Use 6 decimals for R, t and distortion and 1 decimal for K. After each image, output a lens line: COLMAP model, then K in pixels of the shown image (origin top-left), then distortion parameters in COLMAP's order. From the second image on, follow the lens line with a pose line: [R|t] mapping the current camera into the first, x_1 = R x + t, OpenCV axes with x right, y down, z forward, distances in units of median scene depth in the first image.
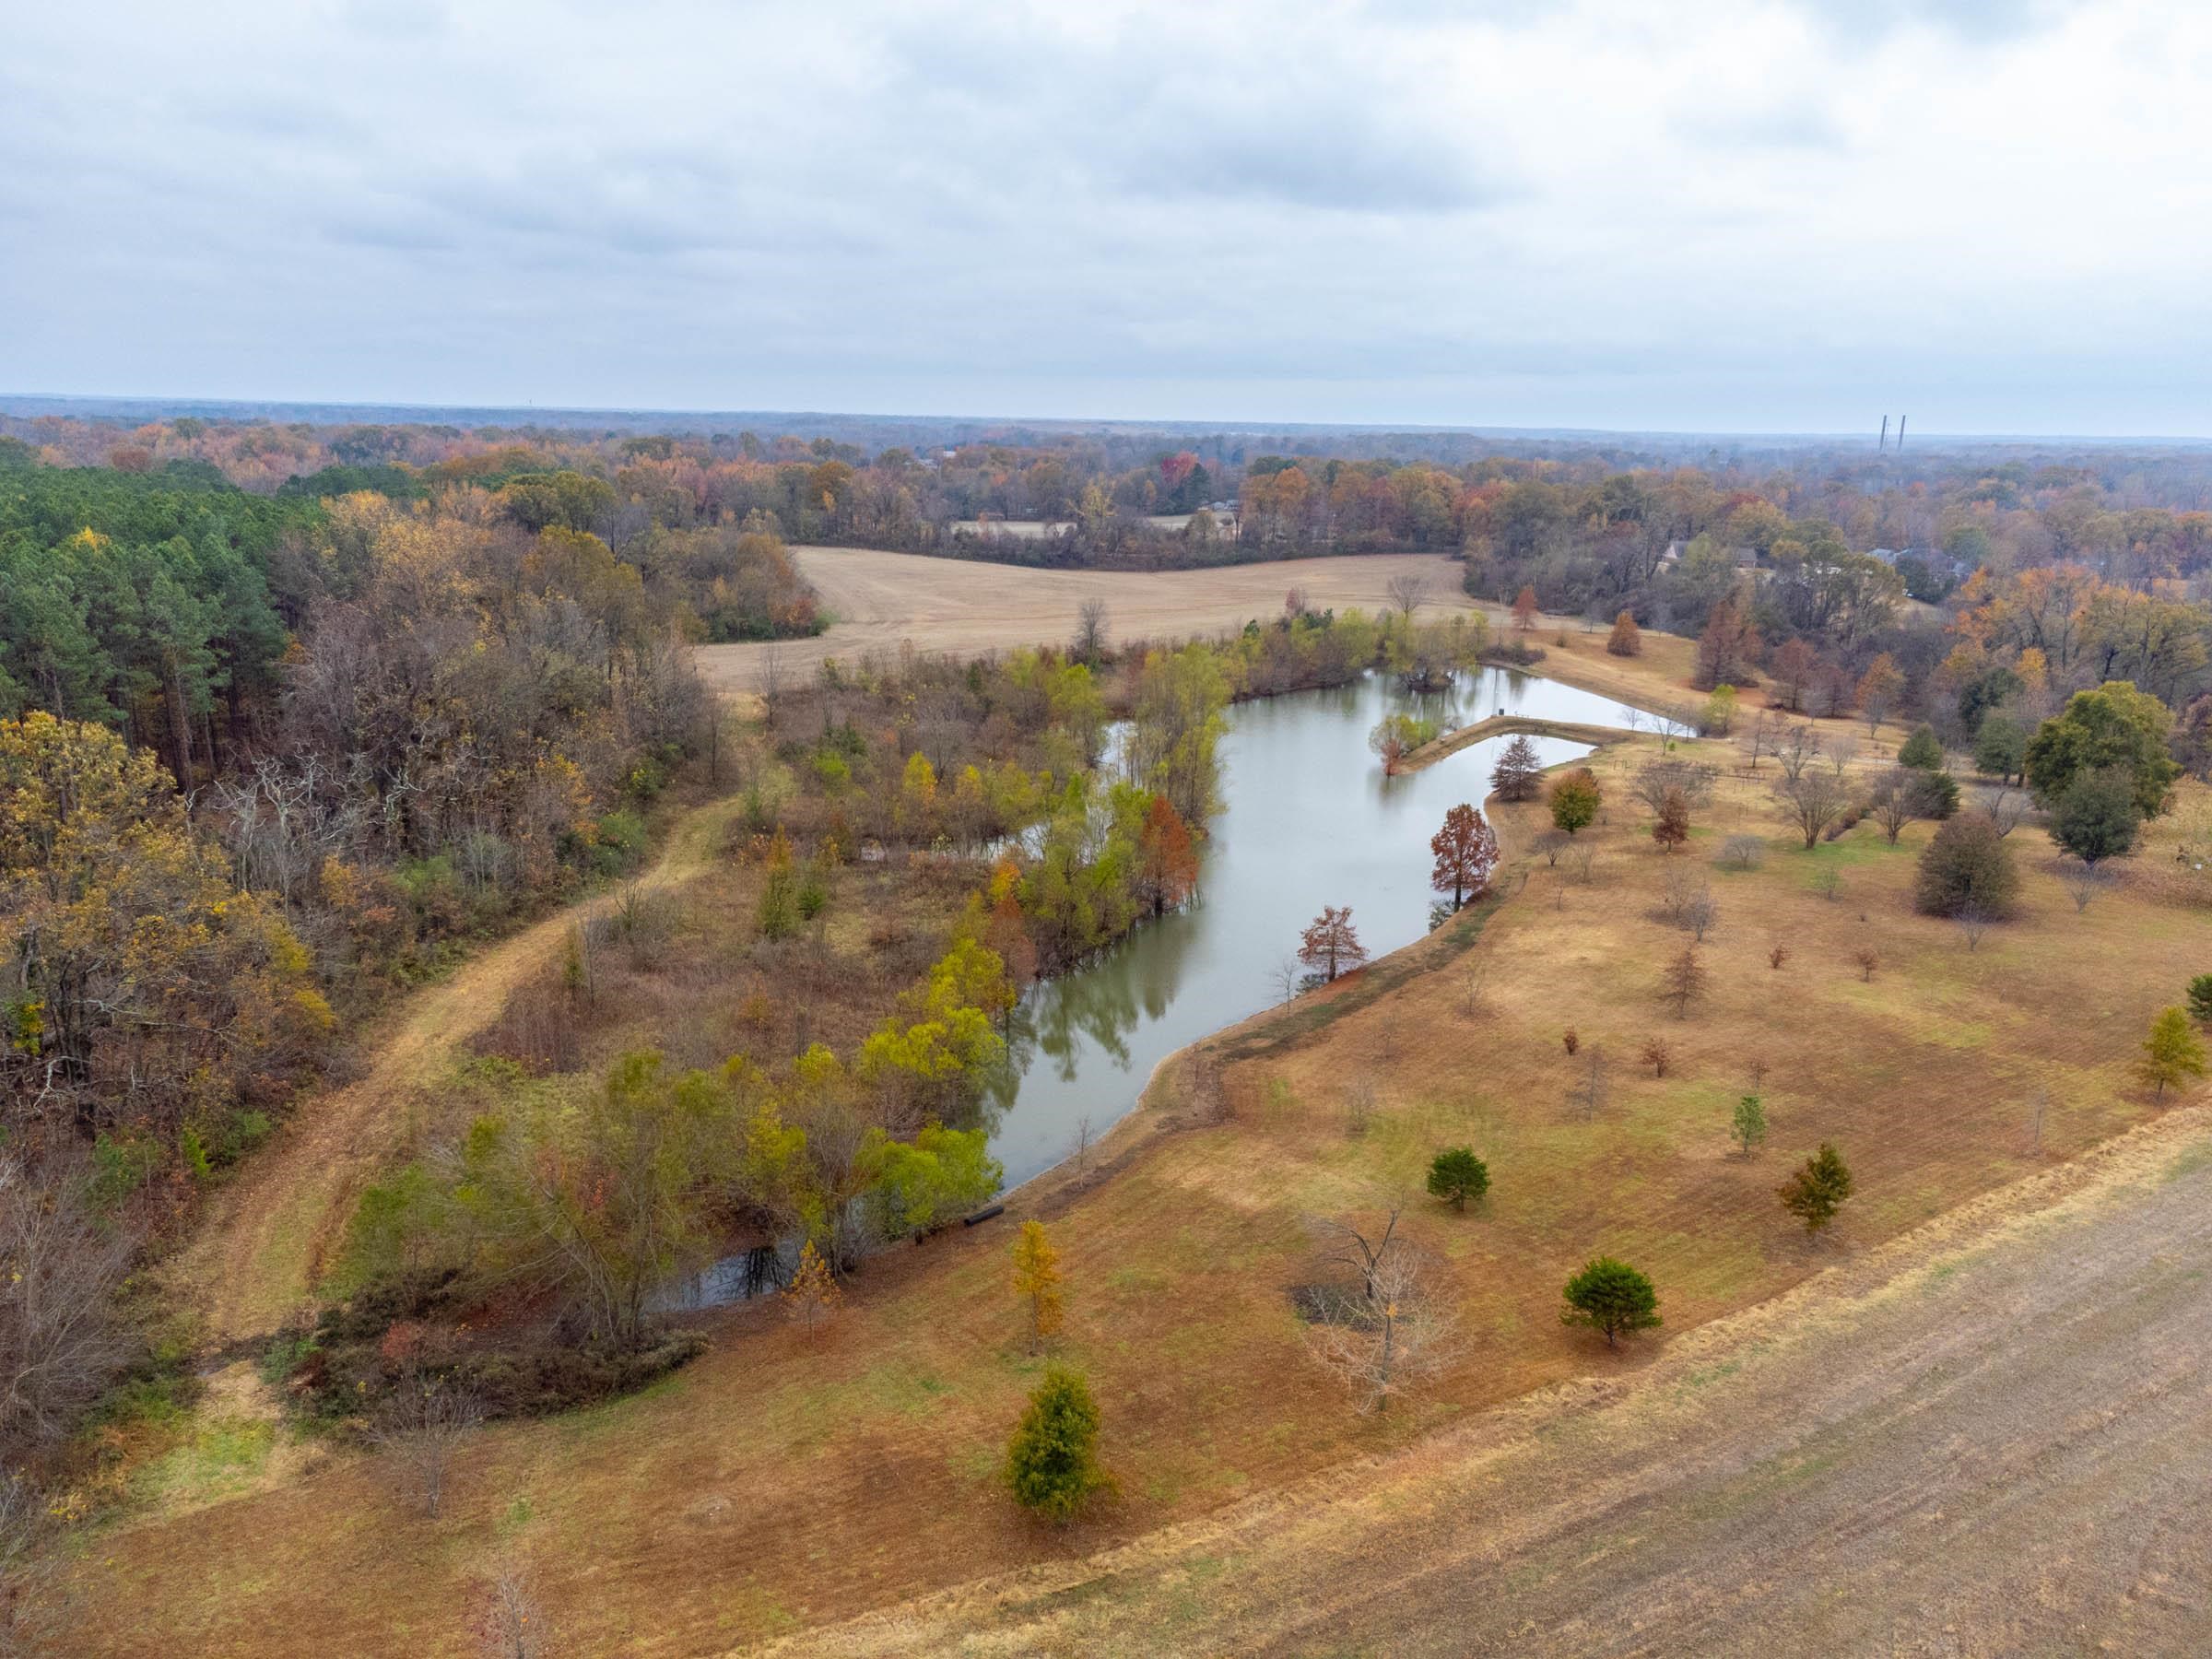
lens RADIAL K [[1645.0, 0, 1099.0], [0, 1645.0, 833.3], [0, 0, 1]] dist [0.025721, 0.000901]
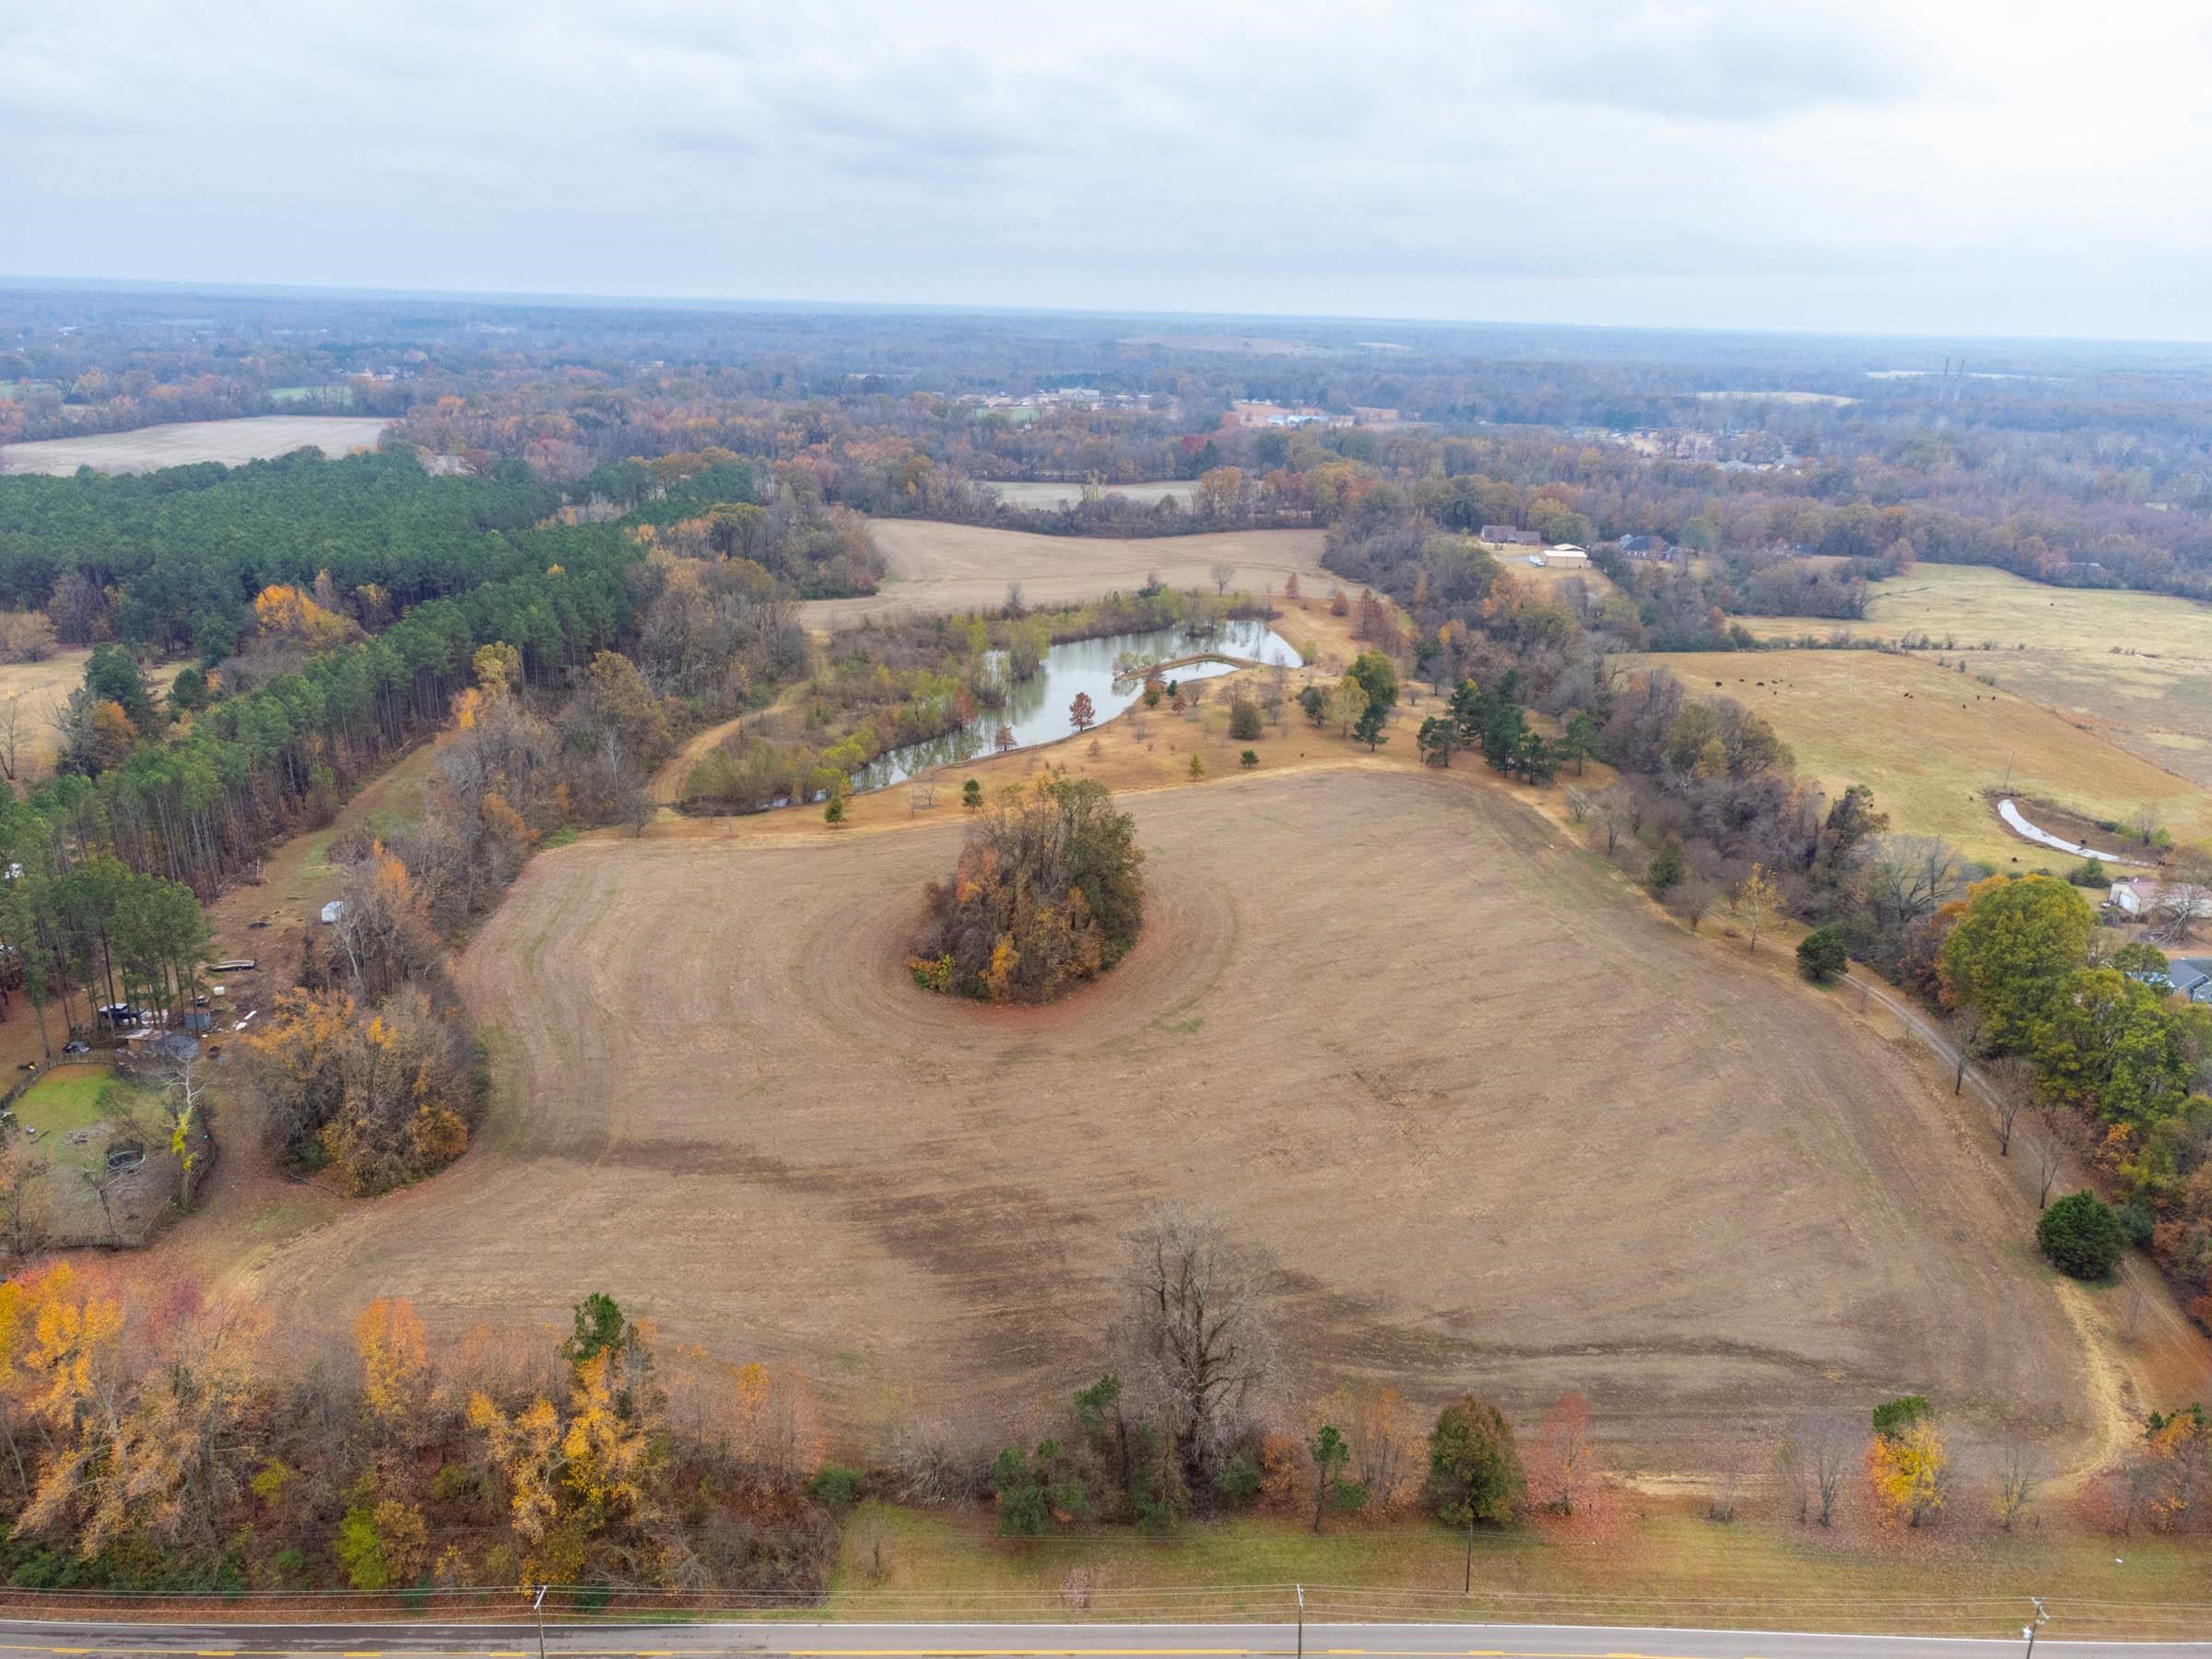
lens RADIAL K [[1645.0, 0, 1111.3], [0, 1645.0, 823.3], [0, 0, 1]] dist [0.025721, 0.000901]
pose [[0.995607, 0.038842, -0.085199, 0.455844], [-0.034086, 0.997816, 0.056580, 0.037036], [0.087210, -0.053427, 0.994756, -1.435743]]
